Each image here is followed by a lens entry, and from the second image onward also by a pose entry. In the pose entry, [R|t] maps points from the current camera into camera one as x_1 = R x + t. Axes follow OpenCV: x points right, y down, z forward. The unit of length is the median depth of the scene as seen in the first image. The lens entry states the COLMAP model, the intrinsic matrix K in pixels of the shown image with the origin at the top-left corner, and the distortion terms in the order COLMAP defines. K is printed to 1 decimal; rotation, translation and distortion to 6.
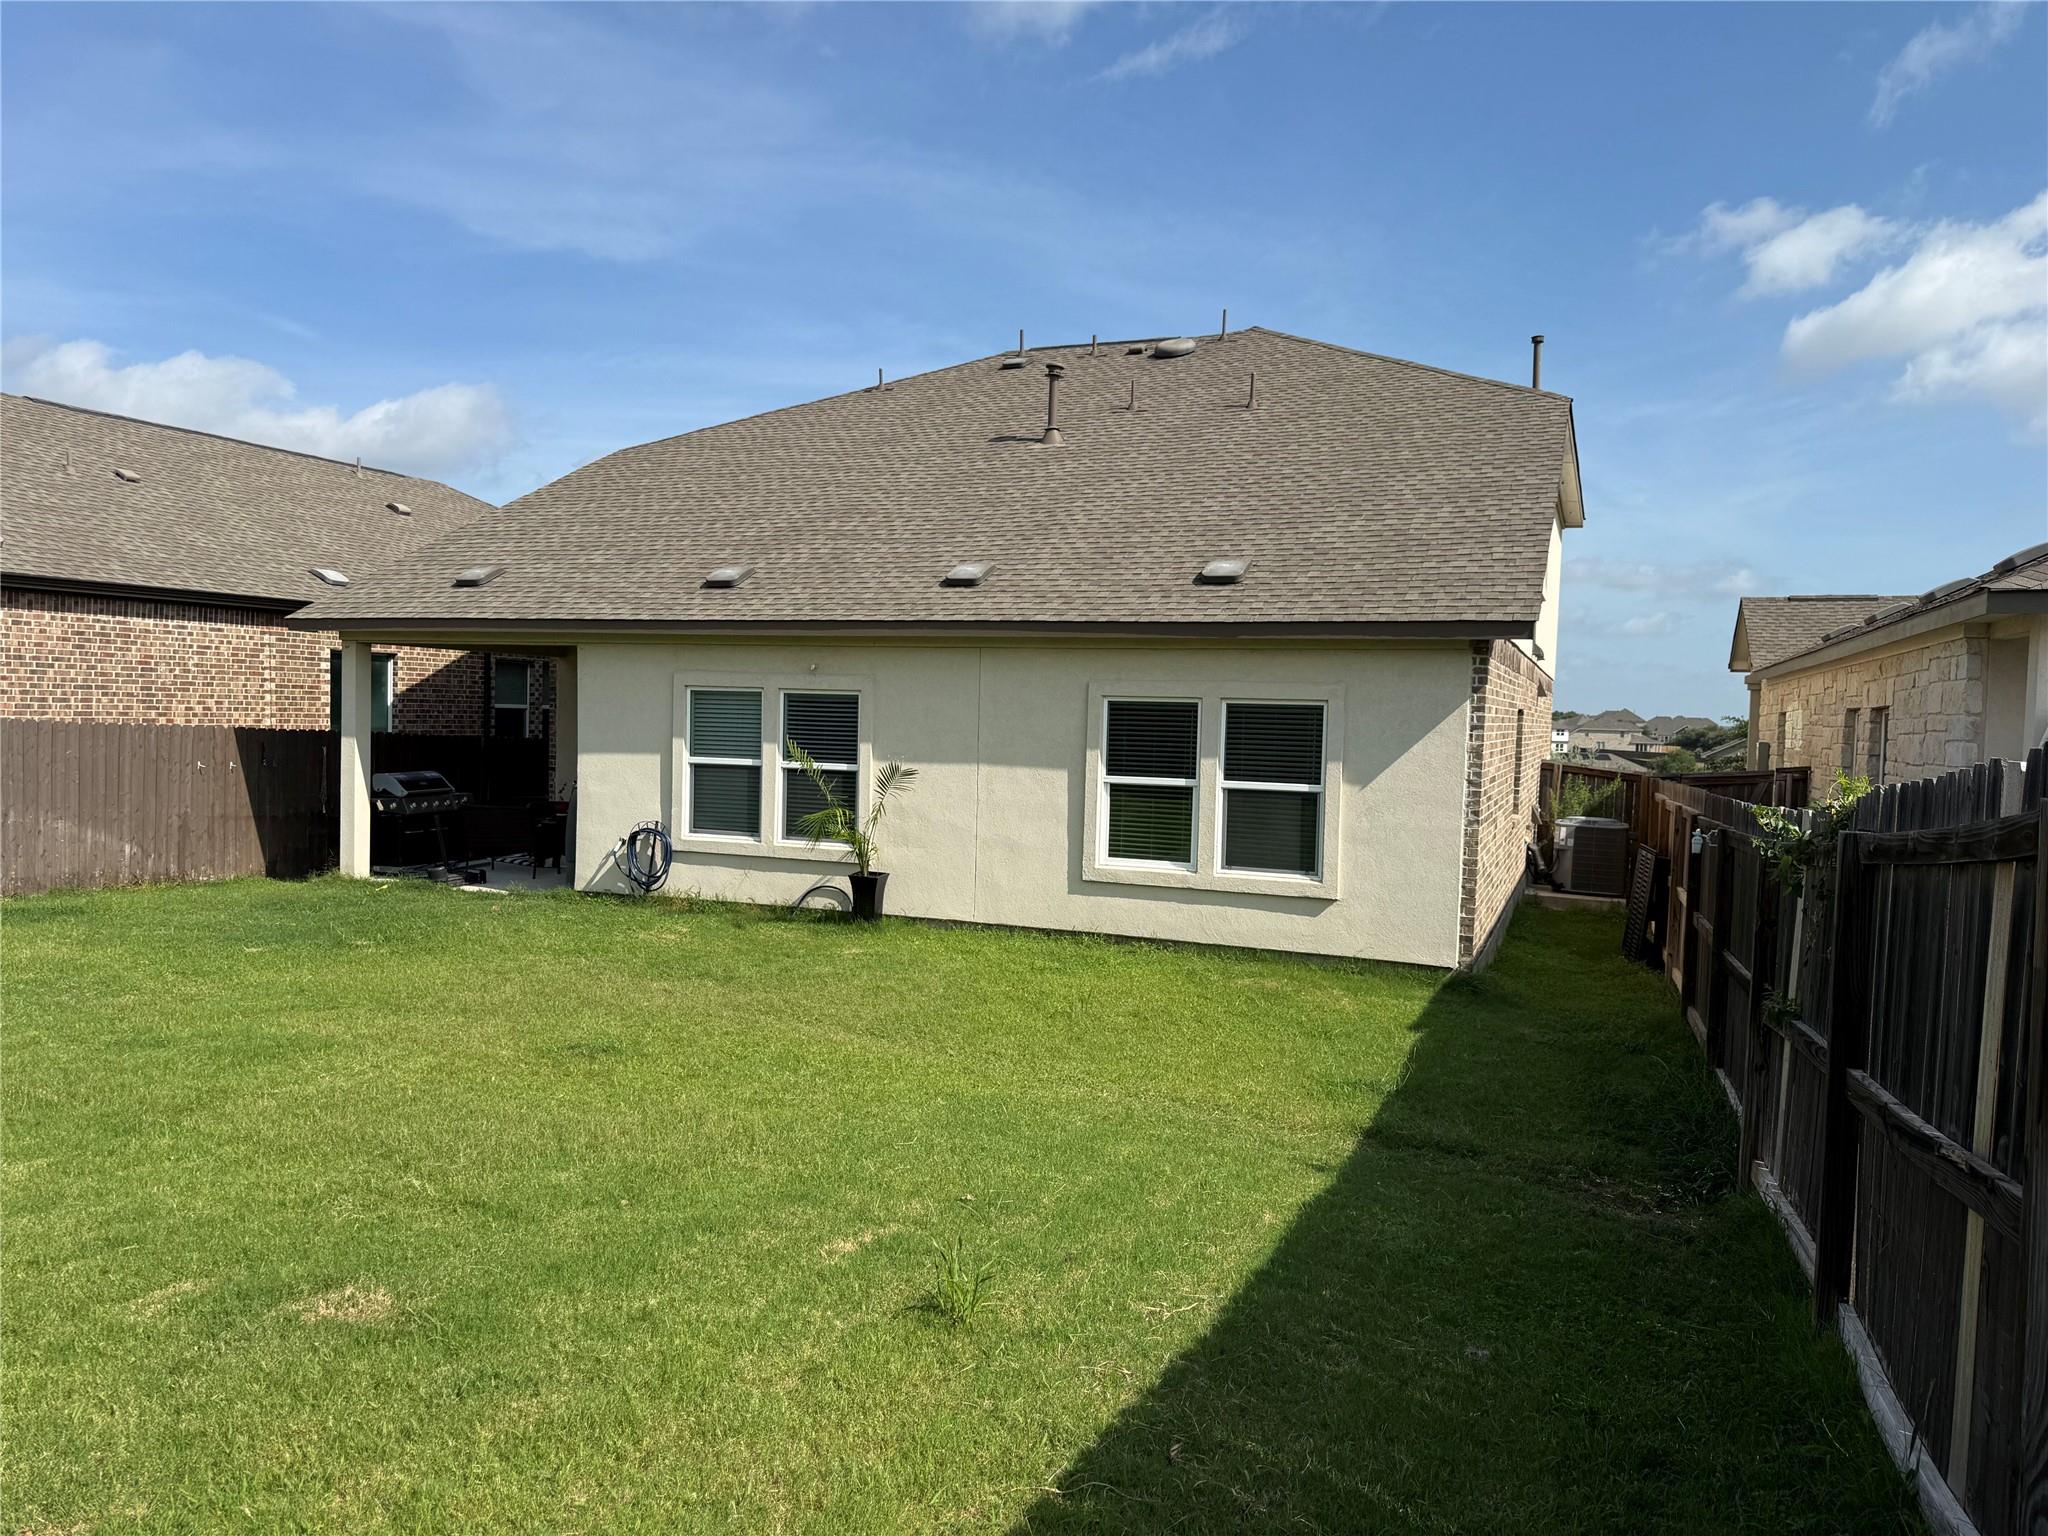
lens RADIAL K [[1455.8, 0, 1024.0], [0, 1455.8, 768.0], [0, 0, 1]] dist [0.115176, -0.142360]
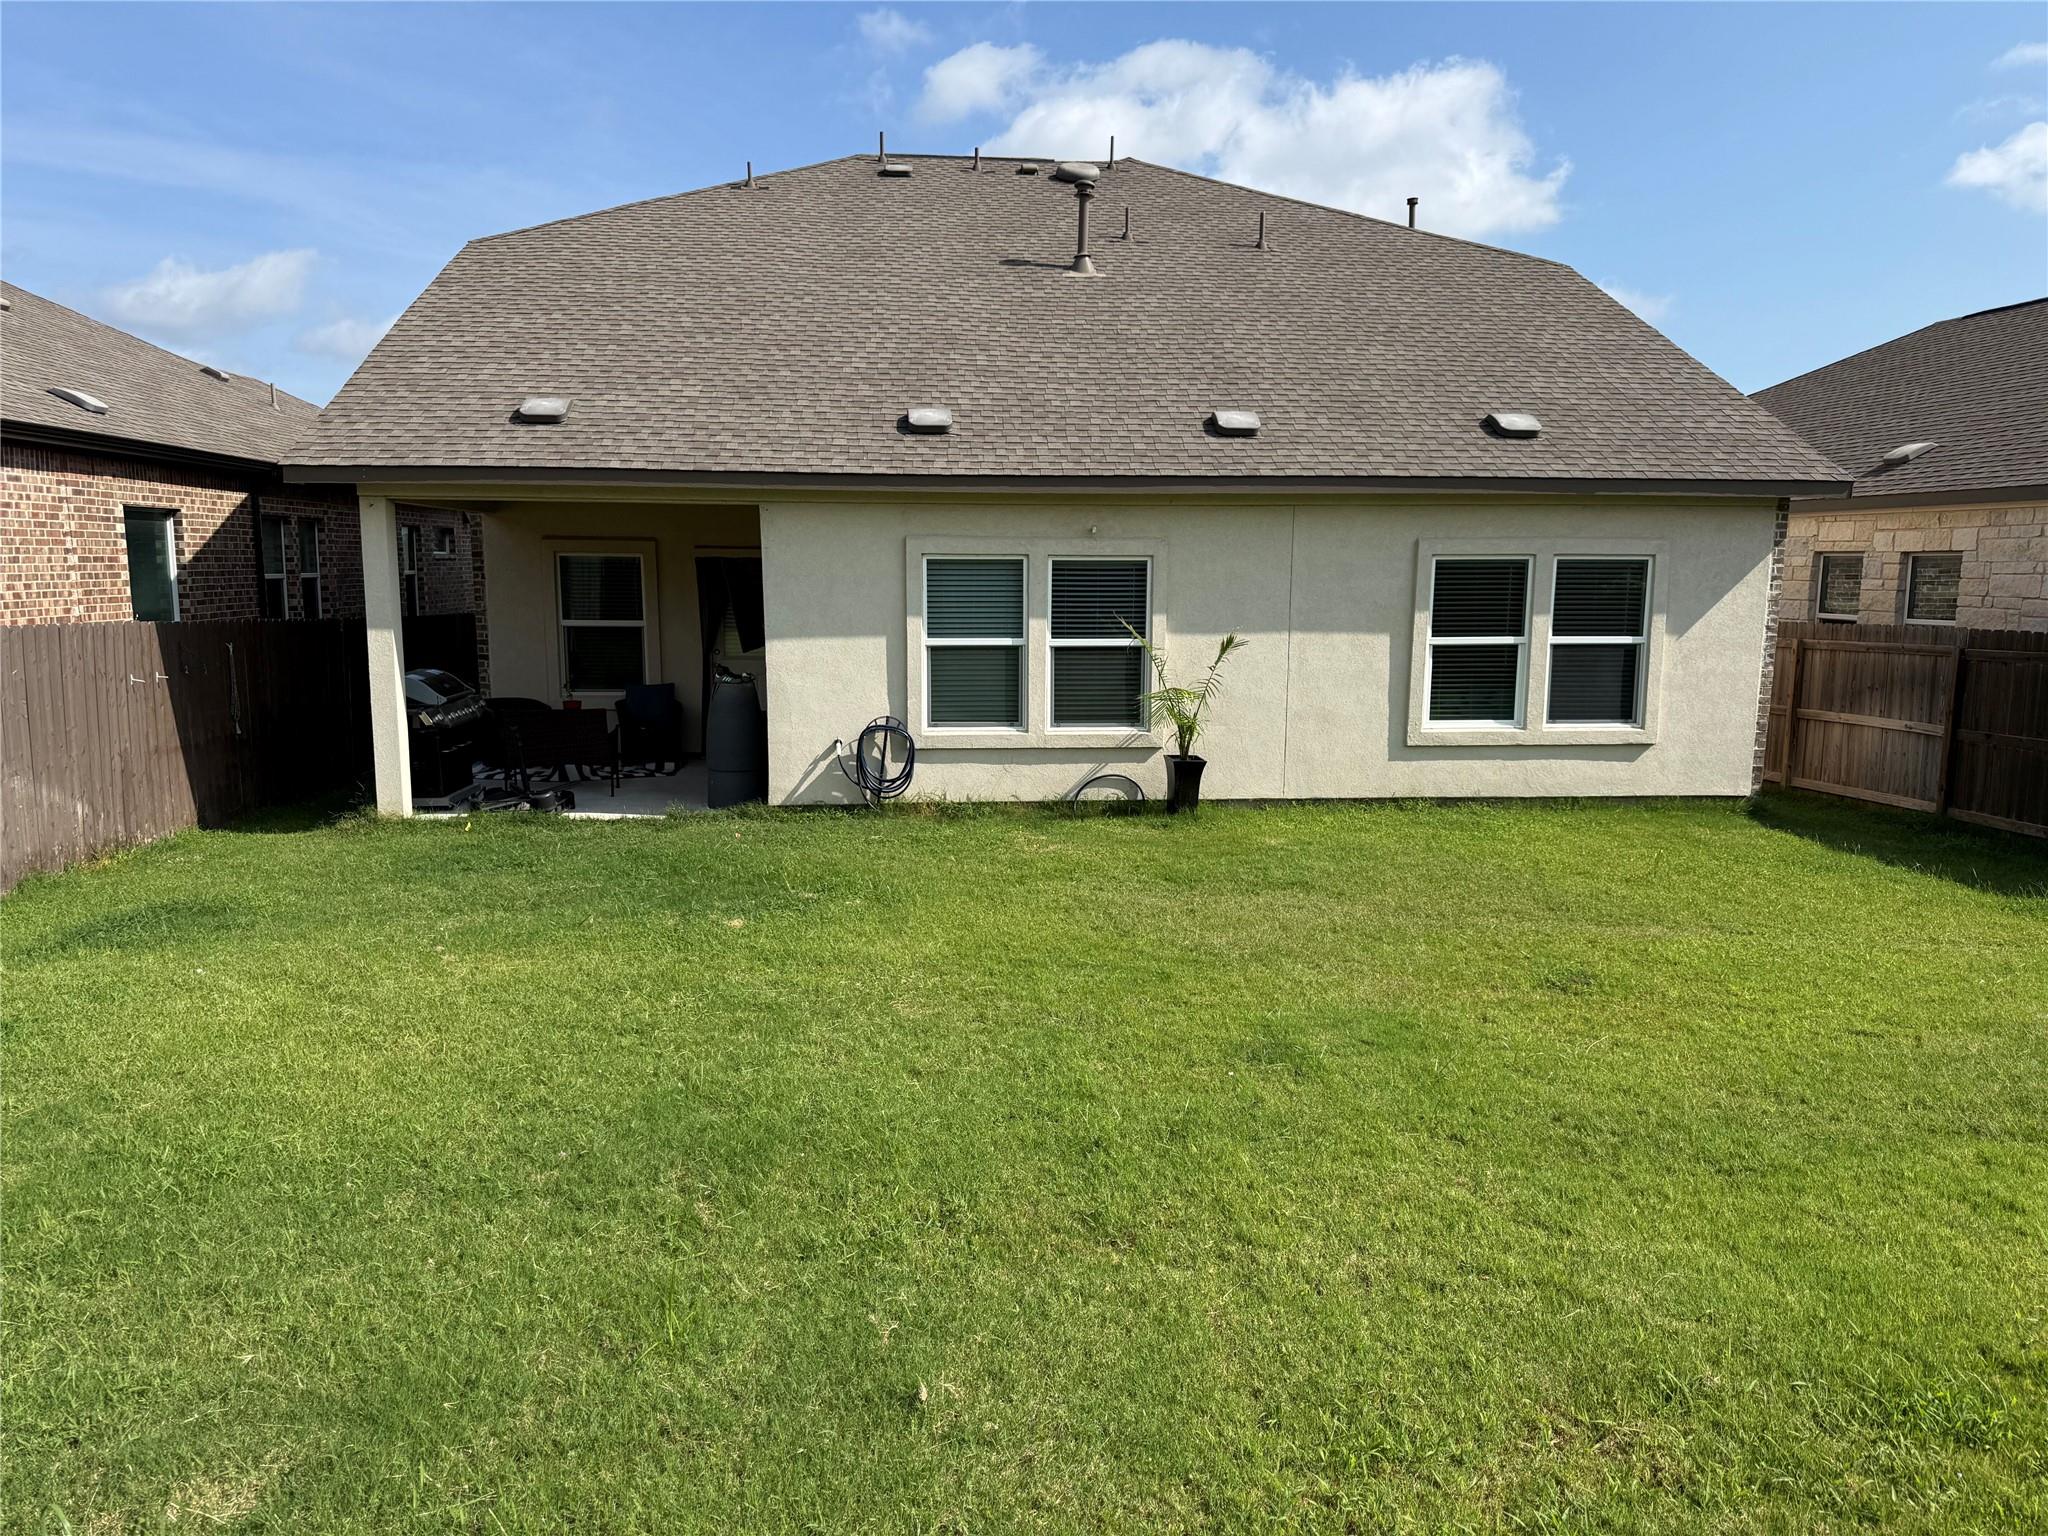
lens RADIAL K [[1489.6, 0, 966.8], [0, 1489.6, 766.7], [0, 0, 1]] dist [0.108461, -0.170111]
pose [[0.882297, -0.086196, 0.462734, -0.632714], [0.036959, 0.992741, 0.114453, -0.032628], [-0.469241, -0.083880, 0.879078, 0.227471]]
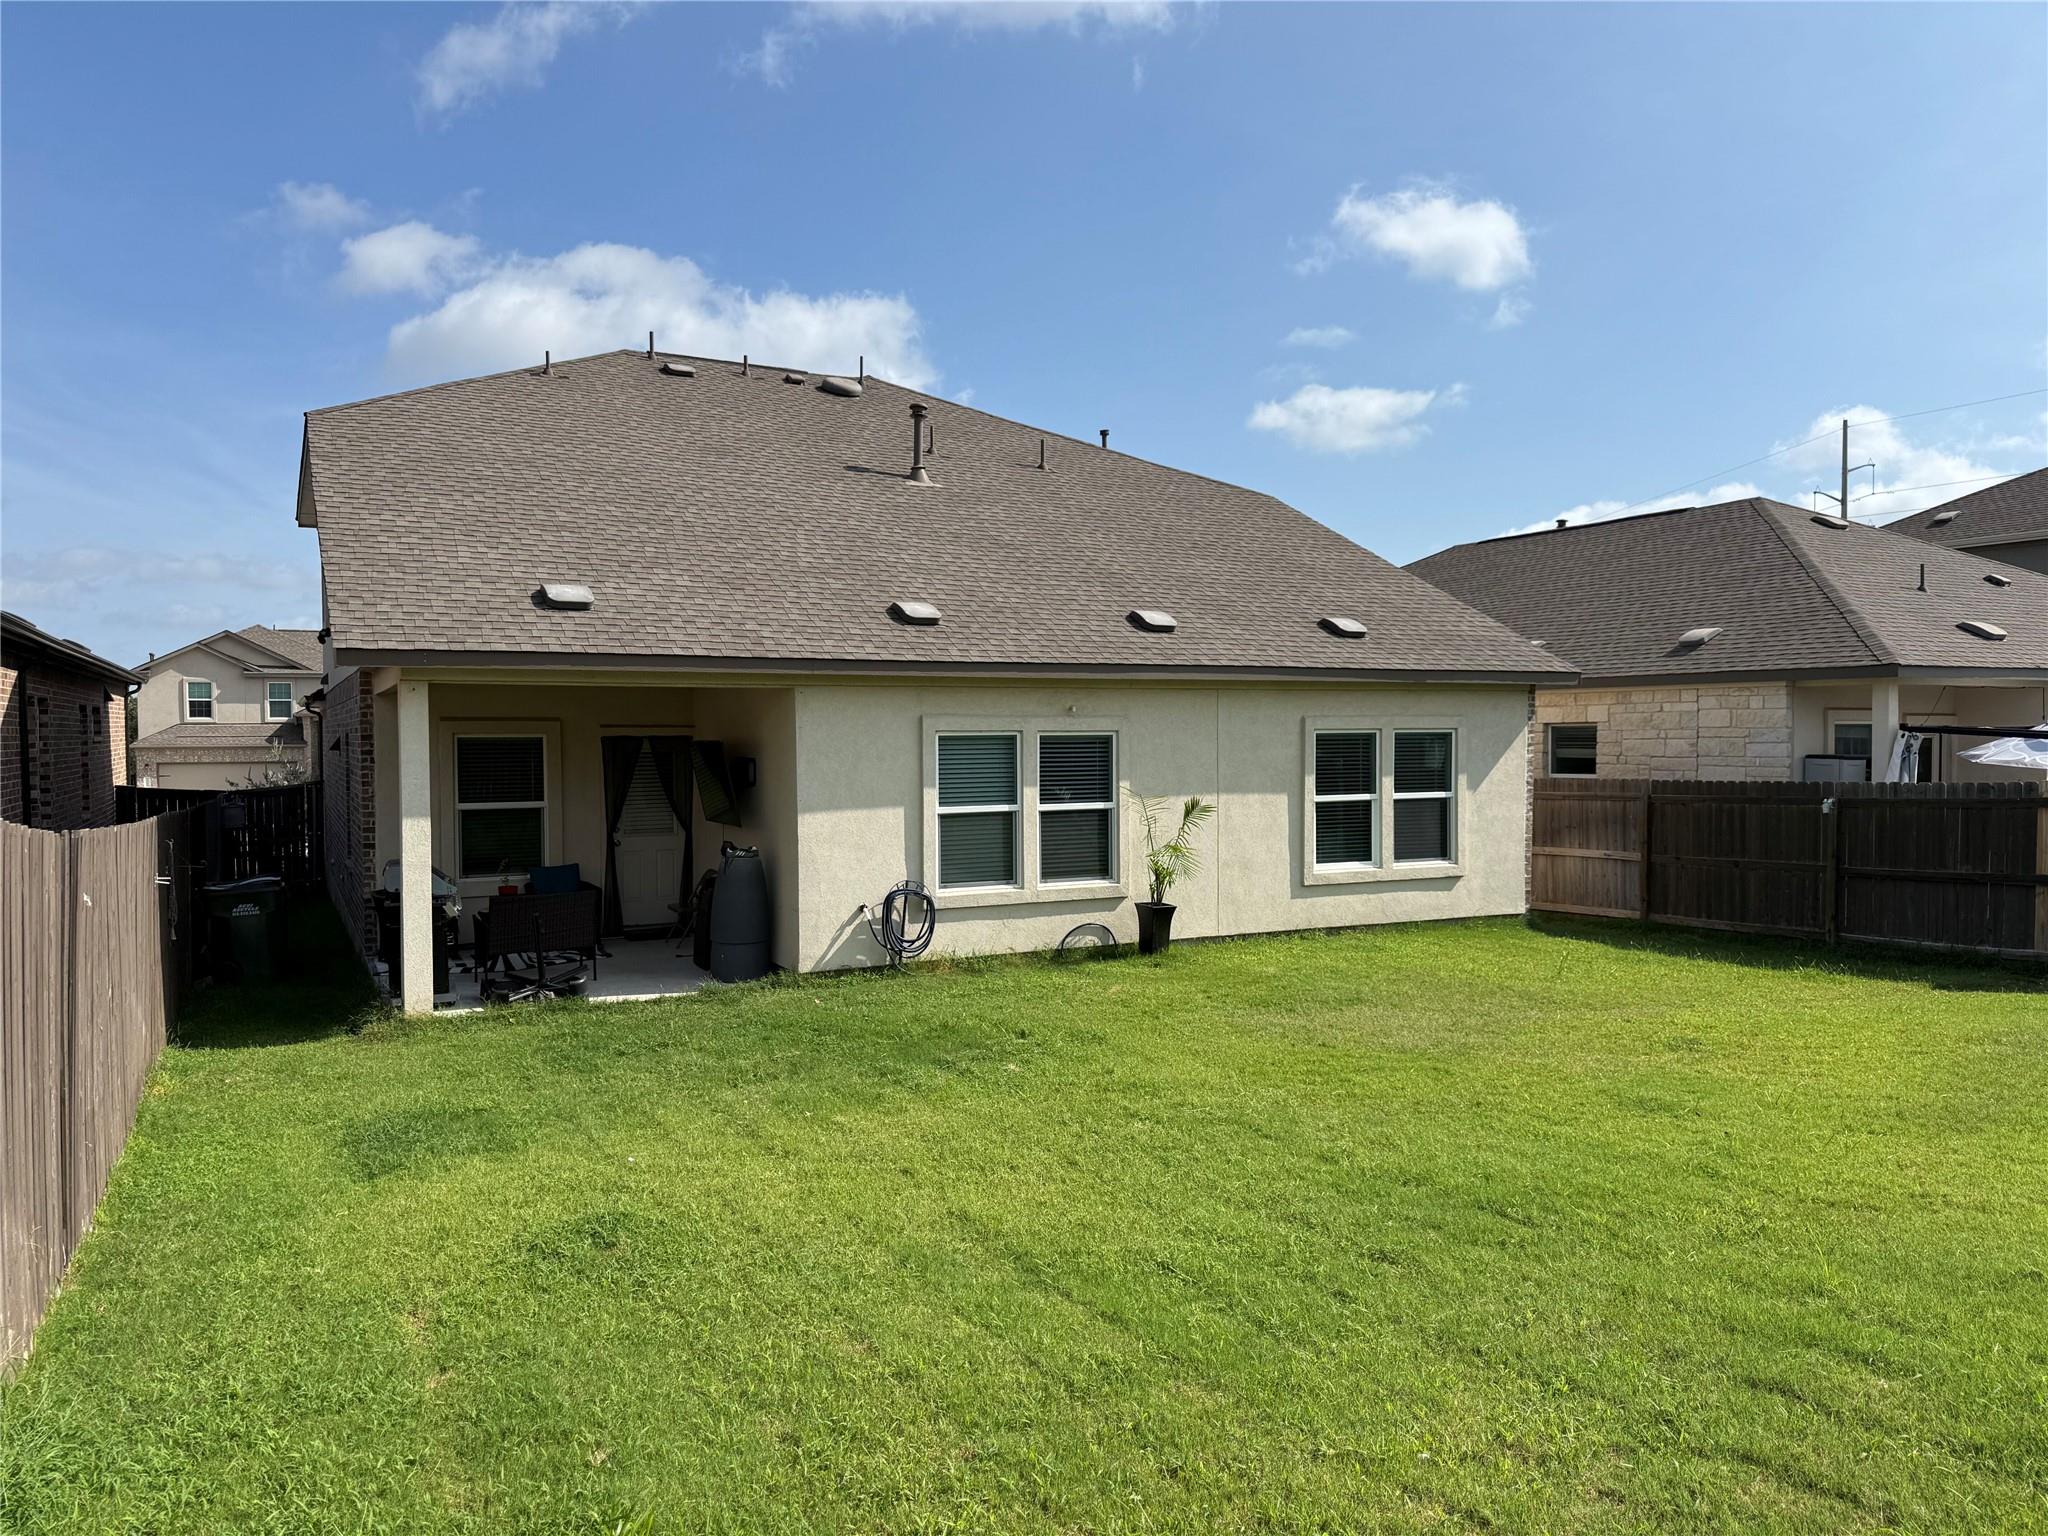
lens RADIAL K [[1455.8, 0, 1024.0], [0, 1455.8, 768.0], [0, 0, 1]] dist [0.115176, -0.142360]
pose [[0.638682, -0.048035, 0.767970, -0.927494], [0.053260, 0.998416, 0.018156, -0.047623], [-0.767626, 0.029306, 0.640228, 0.376309]]
